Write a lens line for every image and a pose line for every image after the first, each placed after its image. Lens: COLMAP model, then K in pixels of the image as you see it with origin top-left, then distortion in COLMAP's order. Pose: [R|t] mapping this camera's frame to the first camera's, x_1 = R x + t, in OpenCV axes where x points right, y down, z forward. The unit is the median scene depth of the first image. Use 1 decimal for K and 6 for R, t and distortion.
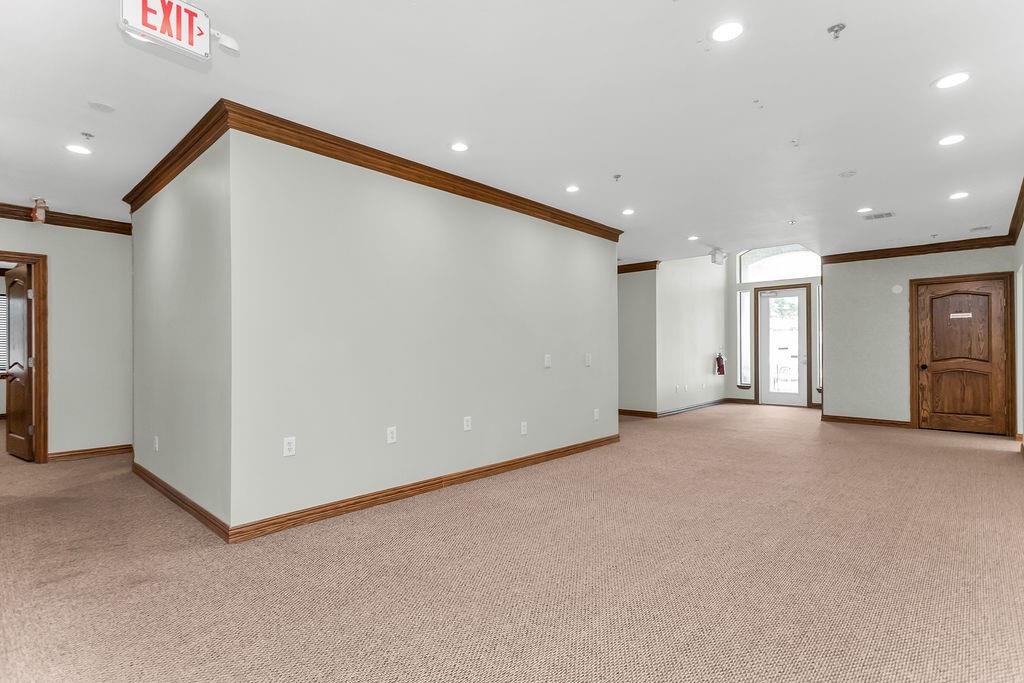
lens RADIAL K [[495.3, 0, 508.3], [0, 495.3, 344.9], [0, 0, 1]] dist [-0.001735, 0.001523]
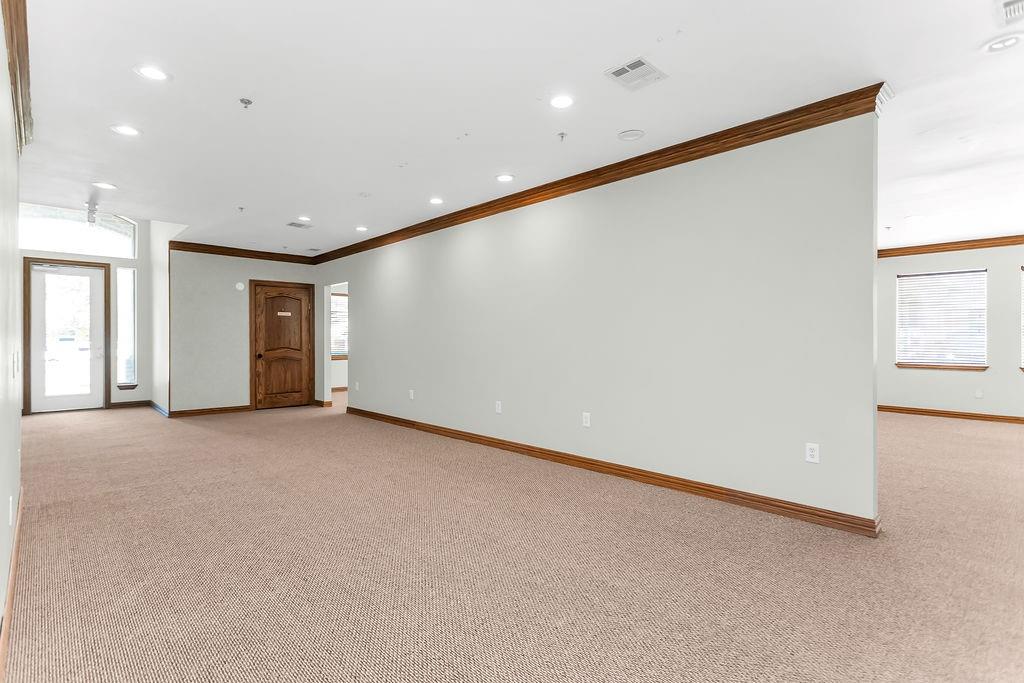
lens RADIAL K [[495.3, 0, 508.0], [0, 495.3, 341.2], [0, 0, 1]] dist [-0.001735, 0.001523]
pose [[0.058276, -0.001460, 0.998299, -0.287479], [-0.010752, 0.999940, 0.002090, 0.000503], [-0.998243, -0.010856, 0.058257, 0.352406]]
